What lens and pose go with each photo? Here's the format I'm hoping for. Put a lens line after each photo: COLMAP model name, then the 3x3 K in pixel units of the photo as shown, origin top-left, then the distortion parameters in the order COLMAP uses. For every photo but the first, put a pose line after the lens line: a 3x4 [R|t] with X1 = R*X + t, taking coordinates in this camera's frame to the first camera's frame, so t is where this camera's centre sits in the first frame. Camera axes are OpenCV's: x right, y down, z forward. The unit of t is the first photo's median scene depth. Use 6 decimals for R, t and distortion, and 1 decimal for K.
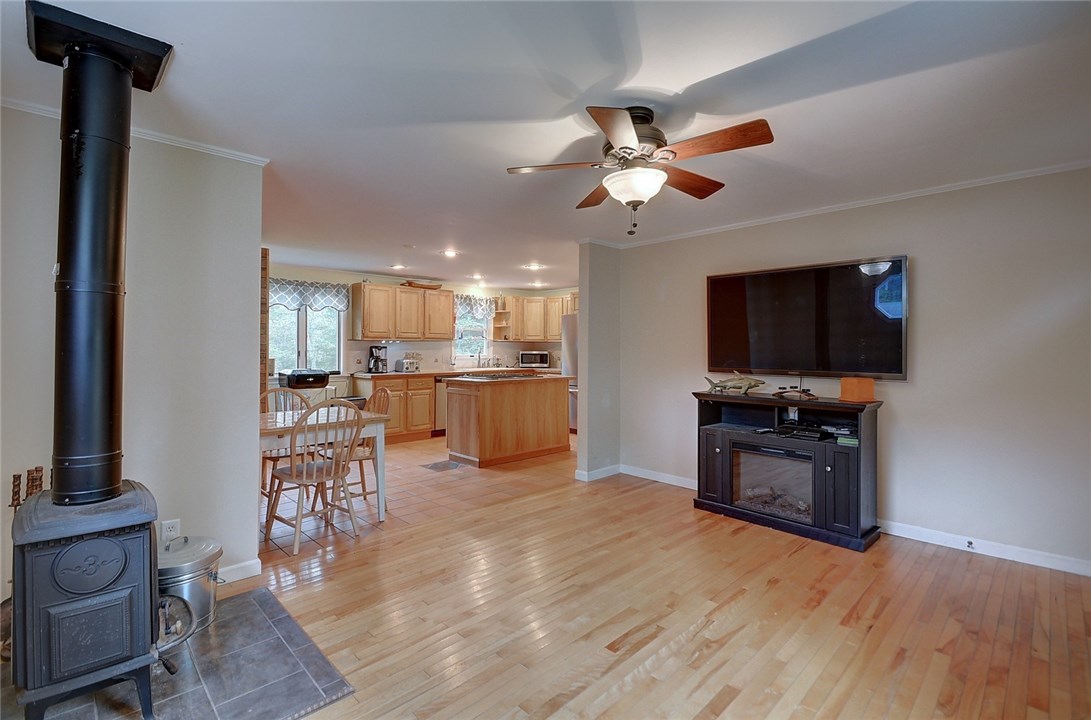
lens RADIAL K [[491.2, 0, 536.9], [0, 491.2, 348.1], [0, 0, 1]] dist [-0.006422, -0.004163]
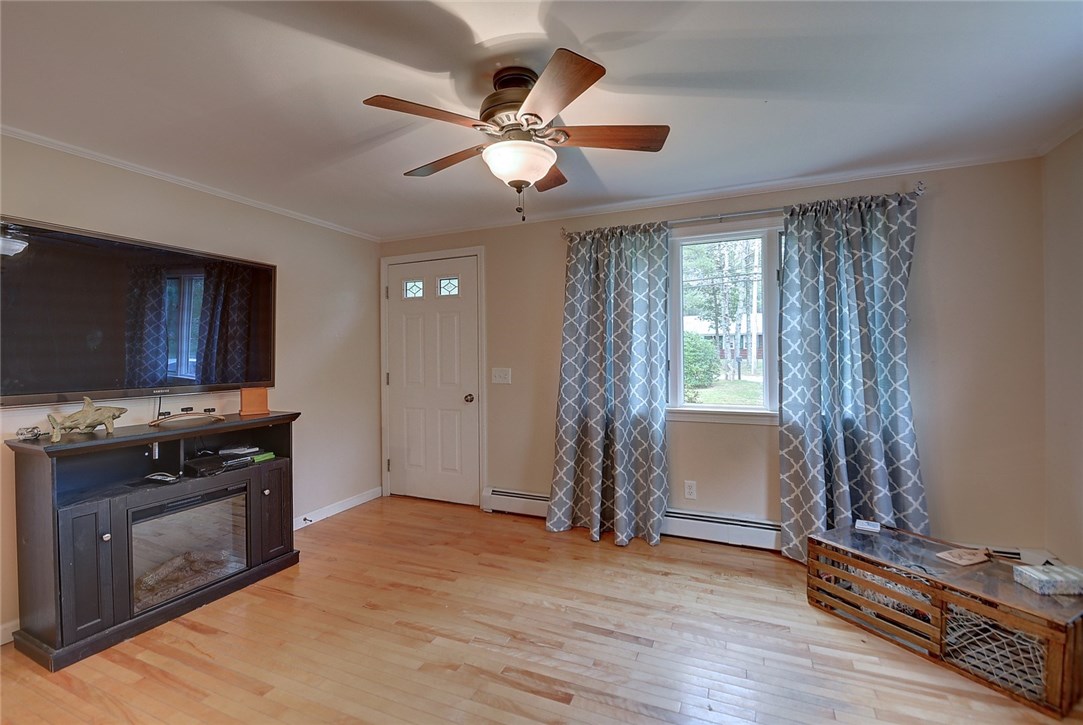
lens RADIAL K [[480.0, 0, 537.5], [0, 480.0, 359.8], [0, 0, 1]] dist [-0.003090, -0.005105]
pose [[-0.385270, -0.008813, 0.922762, -0.176954], [0.008663, 0.999876, 0.013166, 0.000028], [-0.922763, 0.013066, -0.385146, 0.400640]]
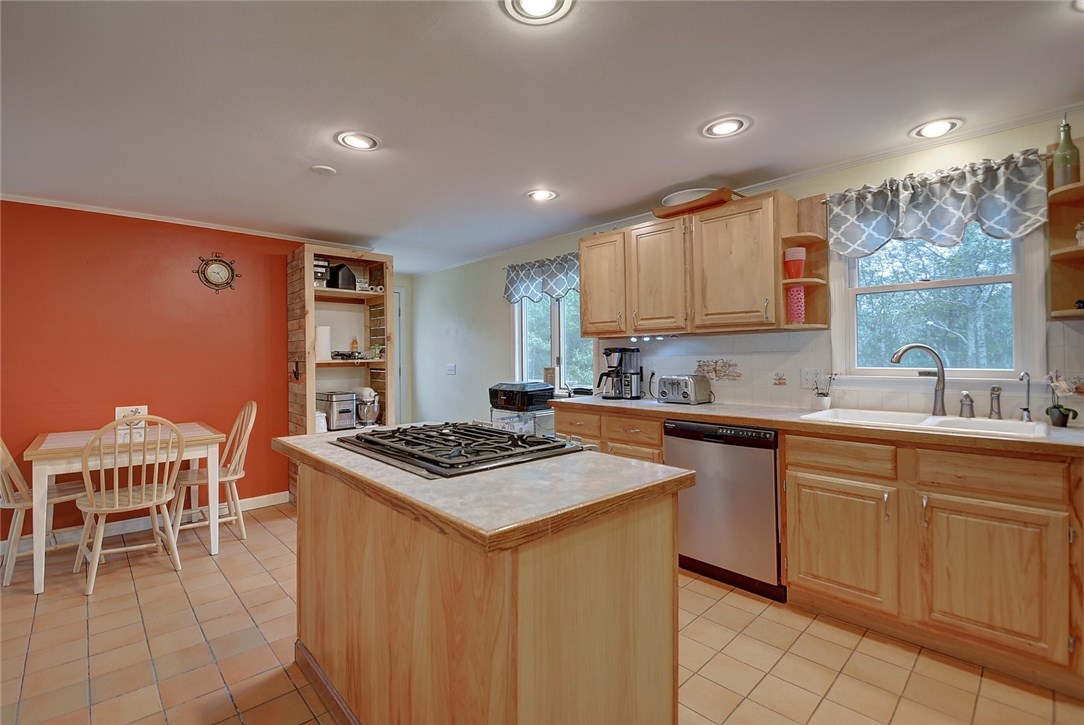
lens RADIAL K [[480.5, 0, 537.8], [0, 480.5, 347.2], [0, 0, 1]] dist [-0.003090, -0.005105]
pose [[-0.009468, -0.017509, -0.999802, 0.199262], [0.012040, 0.999772, -0.017622, 0.002980], [0.999883, -0.012204, -0.009255, 0.901982]]
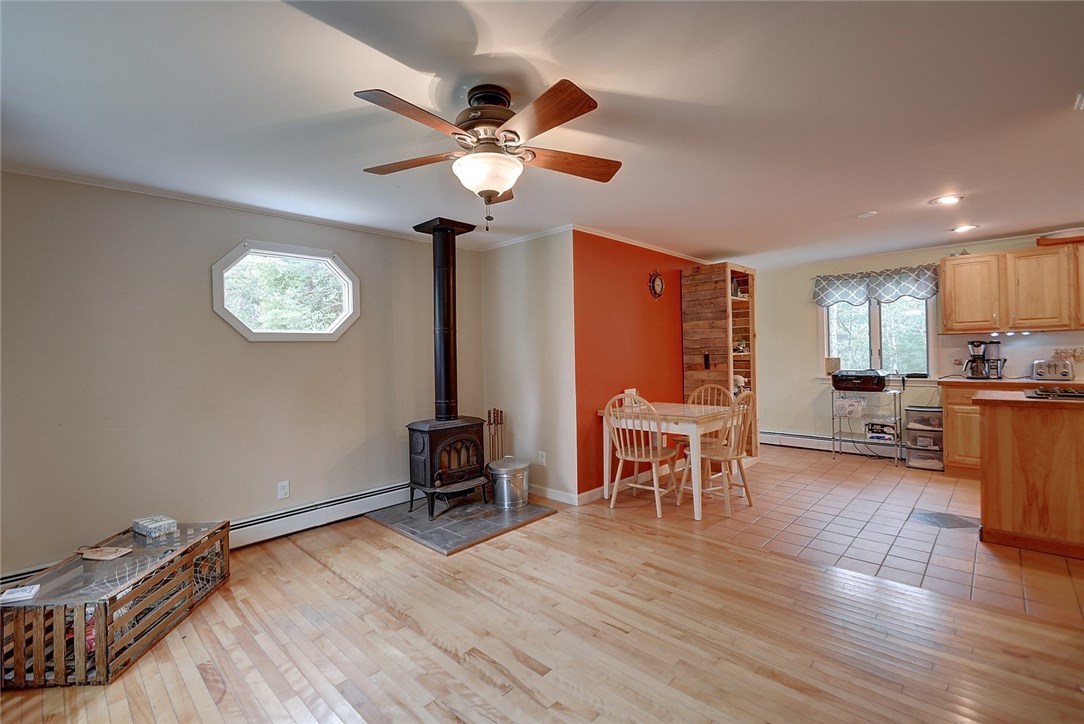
lens RADIAL K [[480.5, 0, 543.0], [0, 480.5, 352.3], [0, 0, 1]] dist [-0.003090, -0.005105]
pose [[0.035878, -0.004101, -0.999348, 0.342066], [0.022293, 0.999746, -0.003303, 0.000388], [0.999107, -0.022160, 0.035961, 0.333891]]
